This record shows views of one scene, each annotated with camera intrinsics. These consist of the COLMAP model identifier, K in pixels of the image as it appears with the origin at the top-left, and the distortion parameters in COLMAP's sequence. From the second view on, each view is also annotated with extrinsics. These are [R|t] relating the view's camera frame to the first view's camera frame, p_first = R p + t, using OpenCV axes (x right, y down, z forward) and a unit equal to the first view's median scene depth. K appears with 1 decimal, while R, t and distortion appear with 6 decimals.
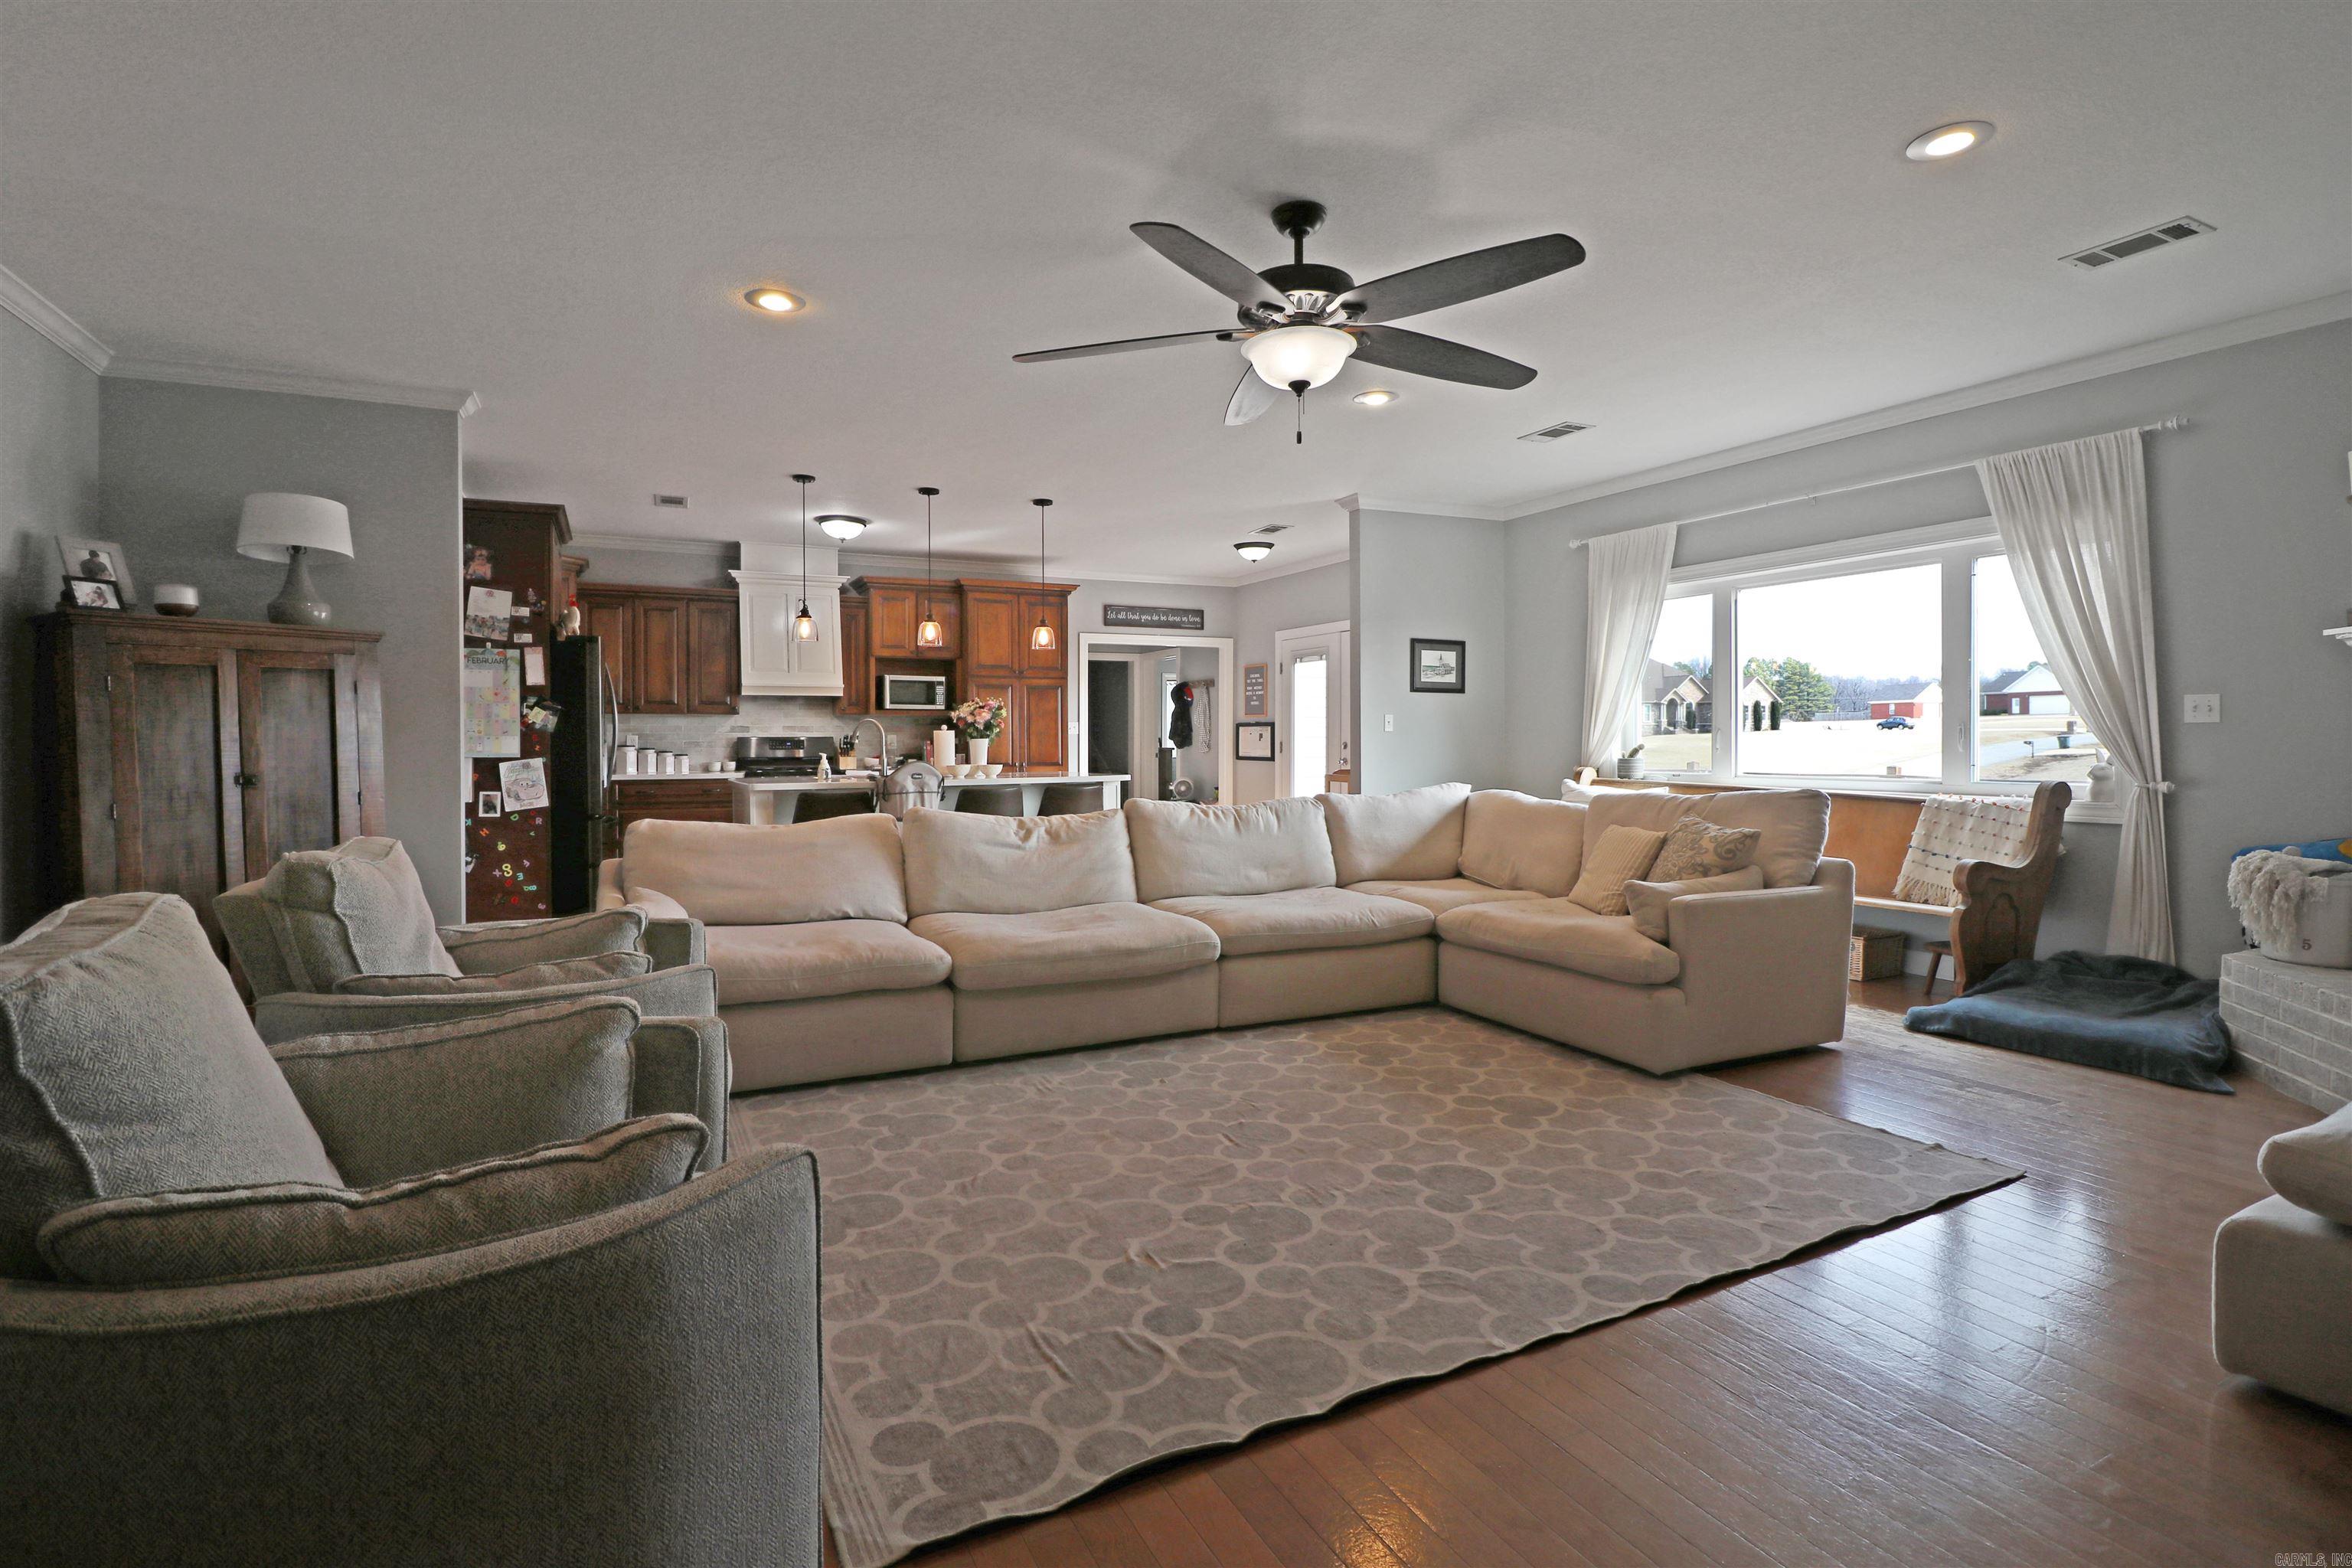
lens RADIAL K [[1109.3, 0, 1140.4], [0, 1109.3, 754.4], [0, 0, 1]] dist [0.022102, -0.011960]
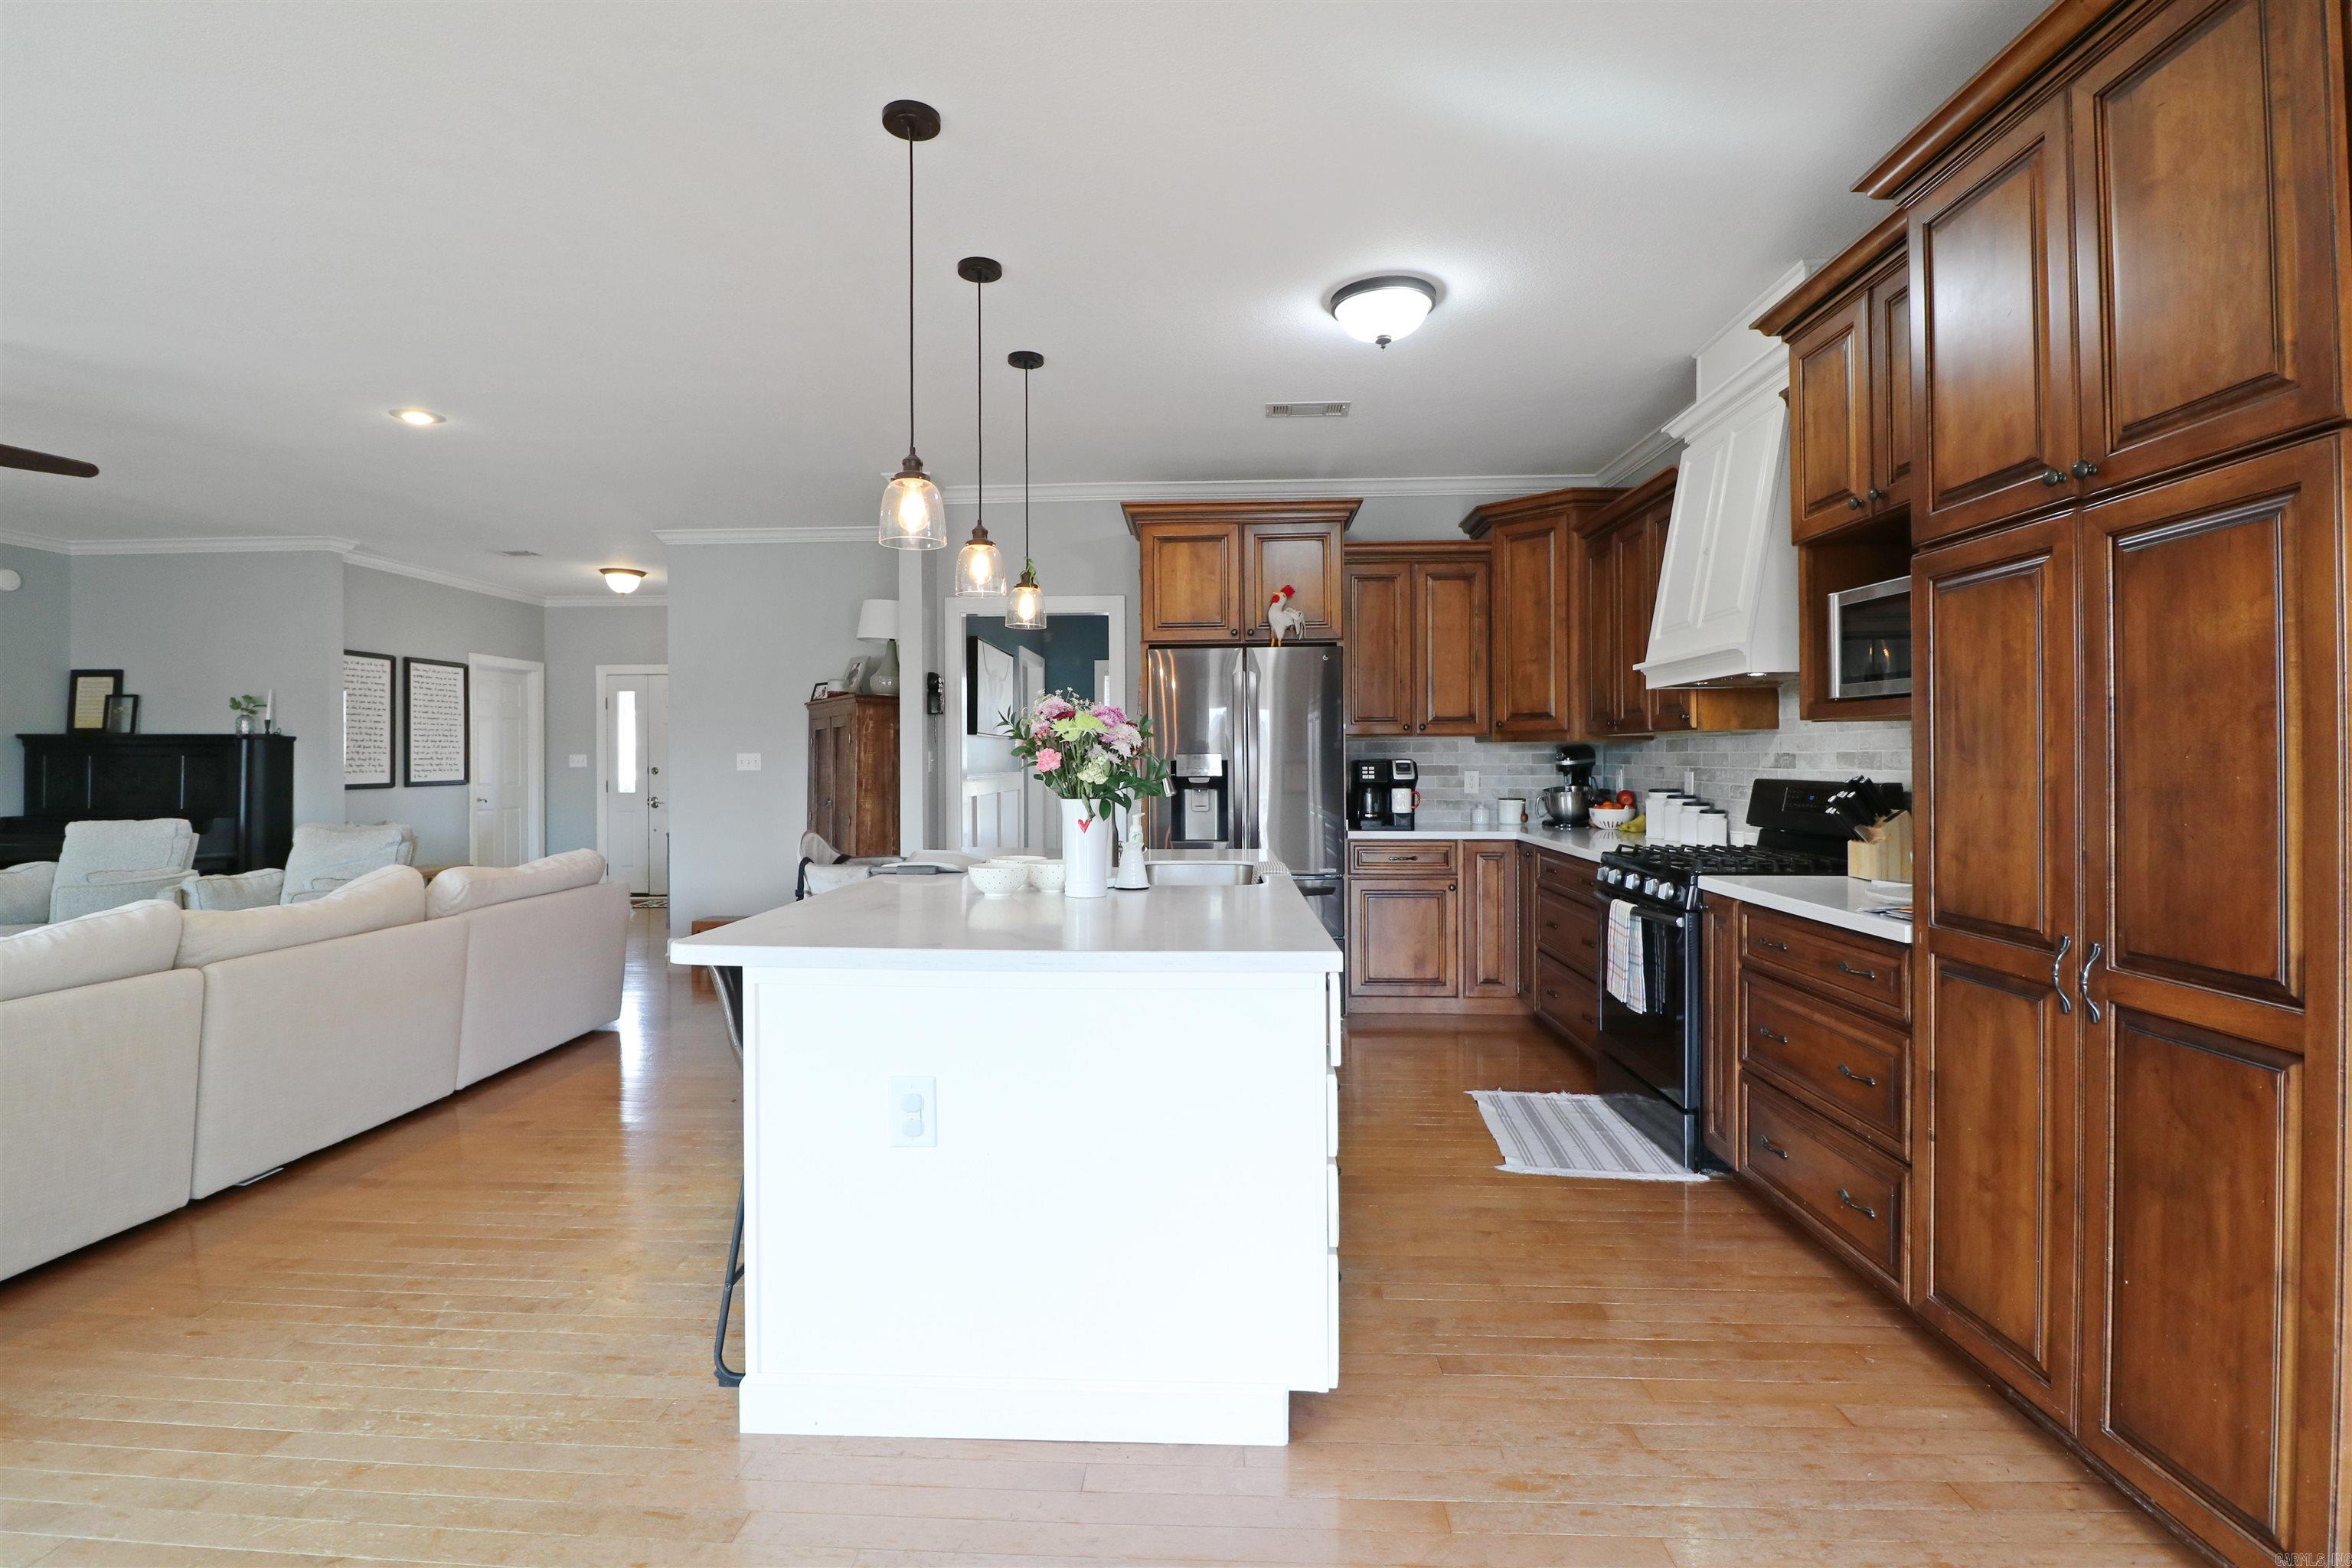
lens RADIAL K [[1096.6, 0, 1159.3], [0, 1096.6, 765.2], [0, 0, 1]] dist [-0.002578, -0.012239]
pose [[-0.481967, 0.010902, -0.876121, 0.274736], [-0.007702, 0.999831, 0.016678, -0.053471], [0.876155, 0.014786, -0.481802, 2.000579]]
